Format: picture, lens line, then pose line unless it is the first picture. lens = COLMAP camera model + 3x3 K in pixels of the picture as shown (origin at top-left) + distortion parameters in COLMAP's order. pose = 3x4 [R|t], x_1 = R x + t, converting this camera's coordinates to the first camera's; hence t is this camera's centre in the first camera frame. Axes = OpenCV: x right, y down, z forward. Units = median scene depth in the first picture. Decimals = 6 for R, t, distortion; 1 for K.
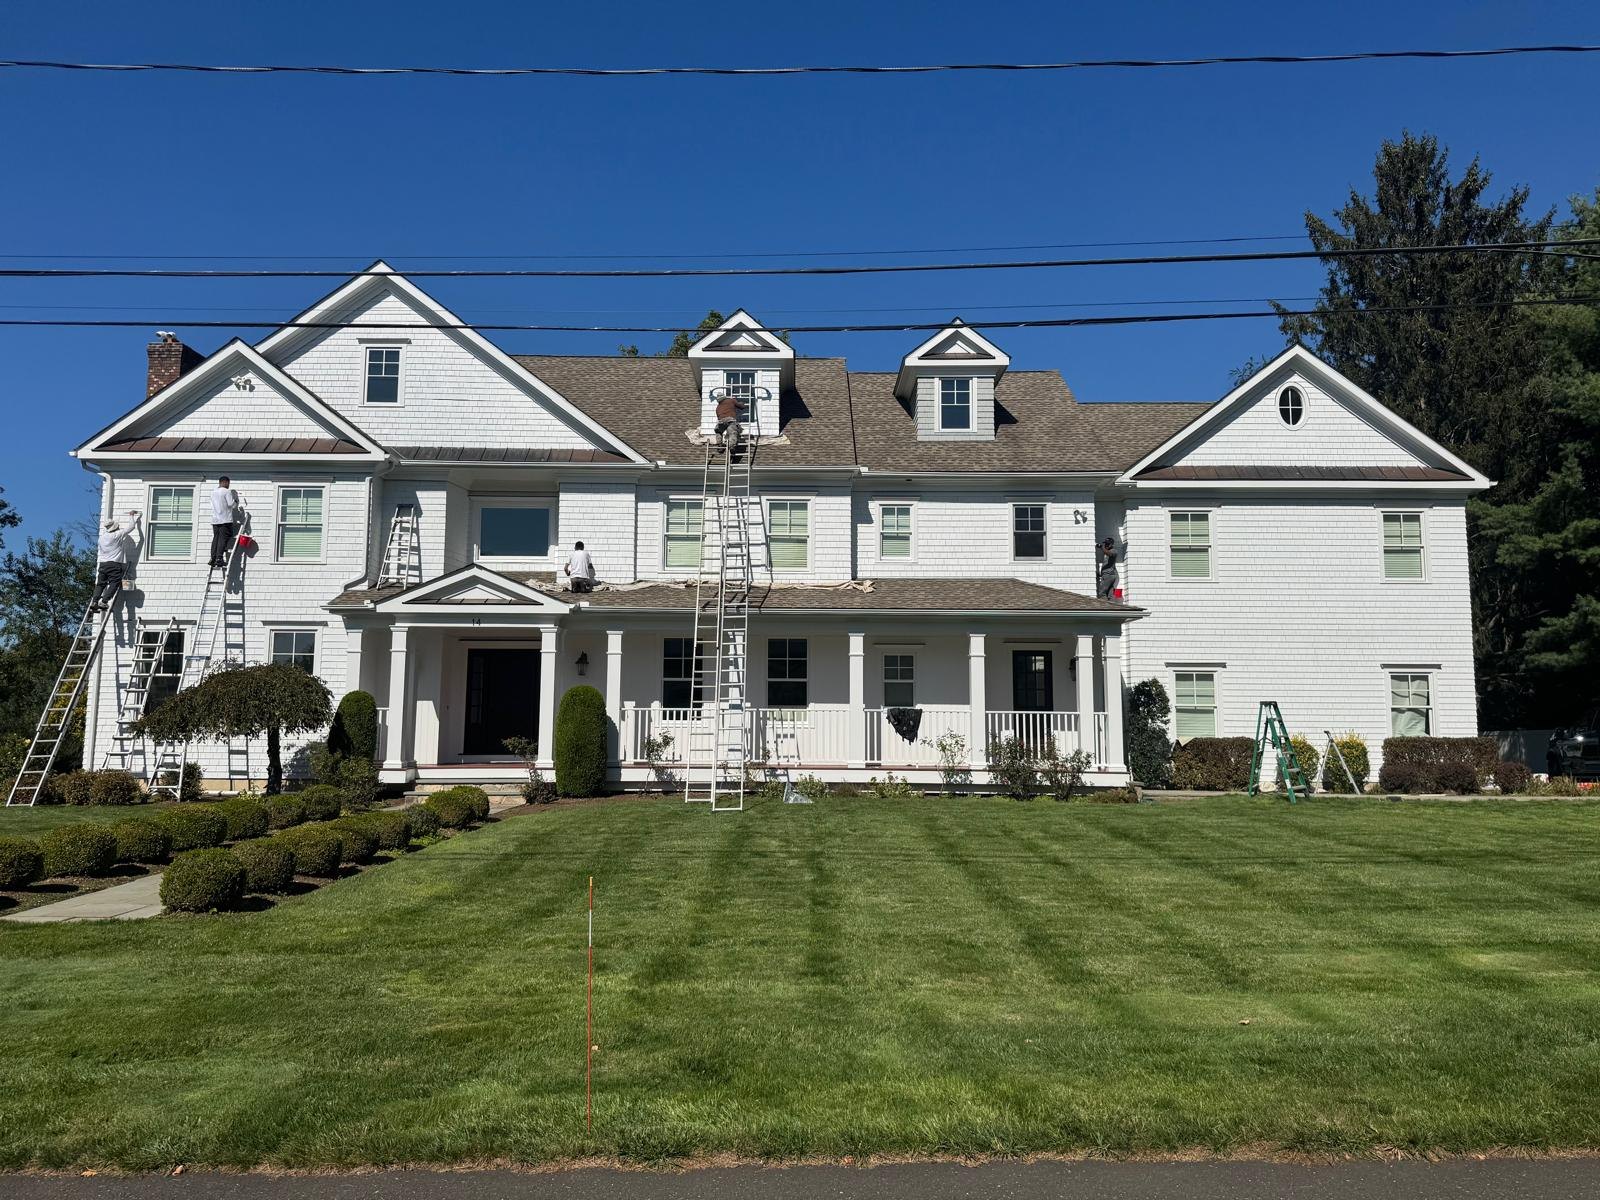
lens RADIAL K [[1132.1, 0, 800.0], [0, 1132.1, 600.0], [0, 0, 1]] dist [0.000737, -0.007186]
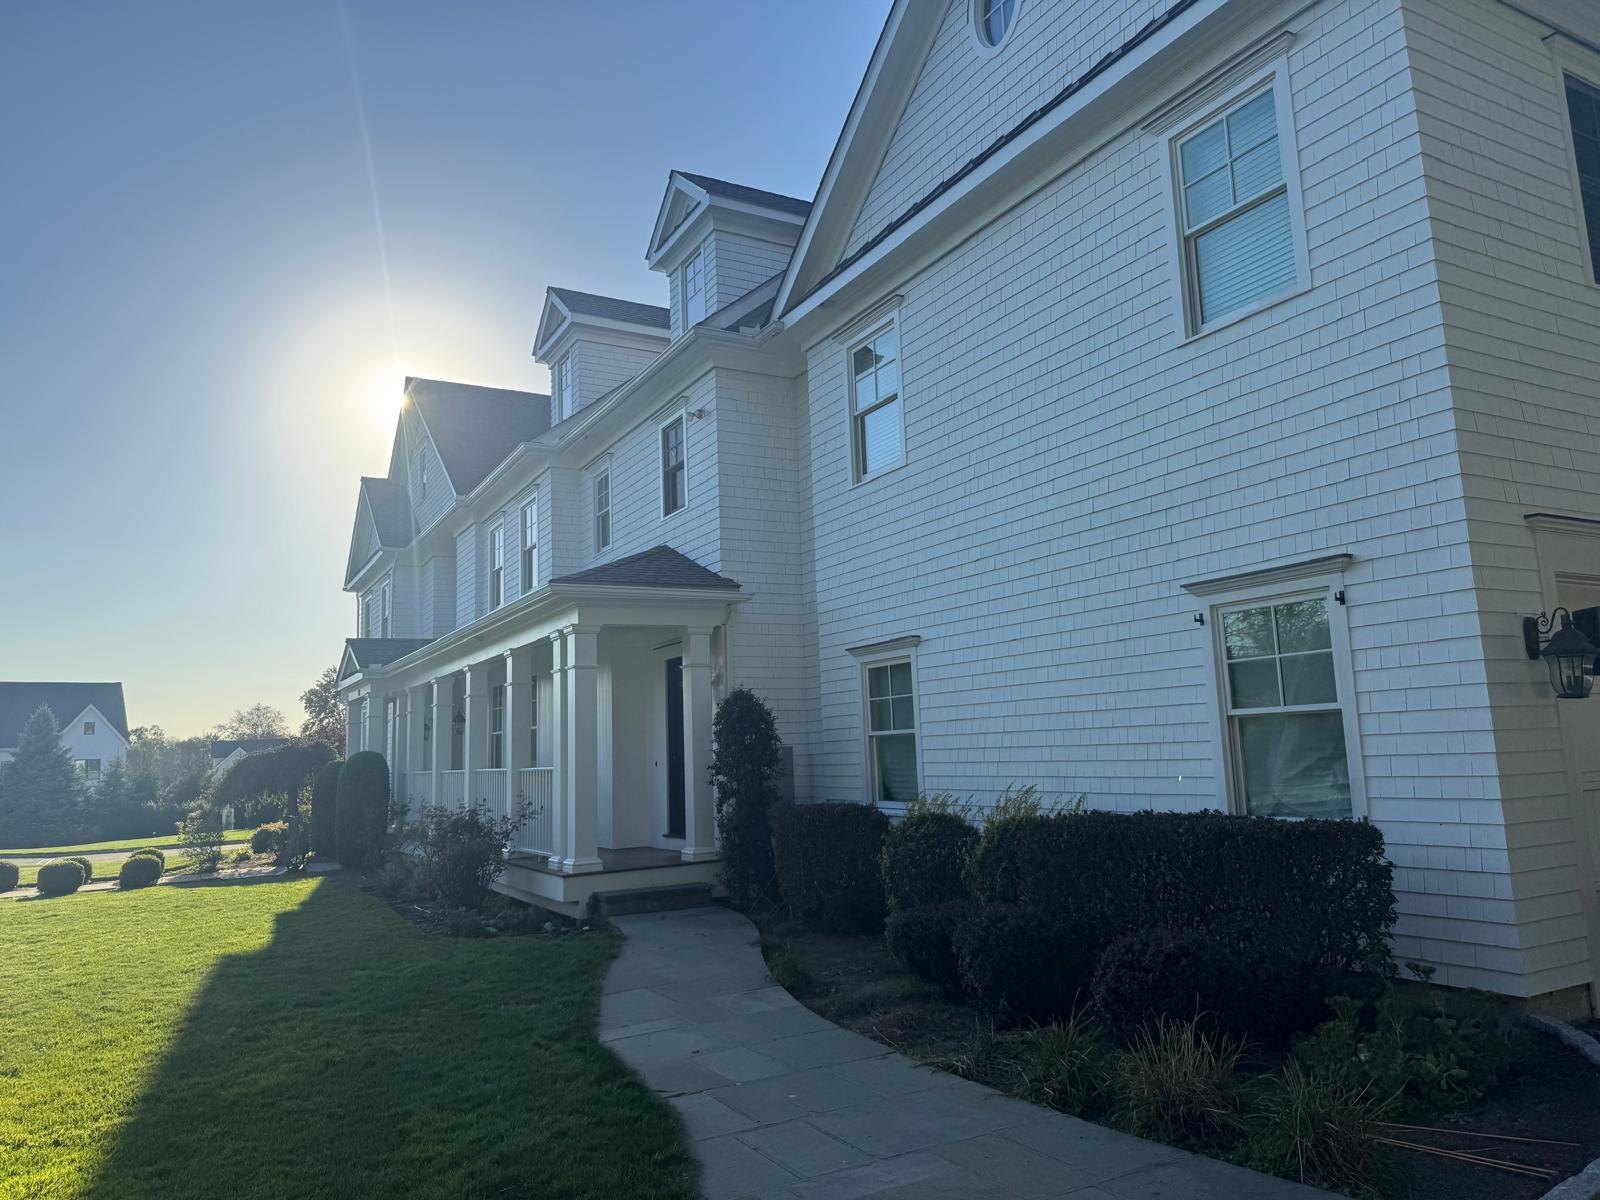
lens RADIAL K [[1132.1, 0, 800.0], [0, 1132.1, 600.0], [0, 0, 1]] dist [0.000737, -0.007186]
pose [[0.469366, -0.144220, -0.871146, 0.718728], [0.148984, 0.985362, -0.082857, 0.068167], [0.870344, -0.090896, 0.483982, 0.705059]]
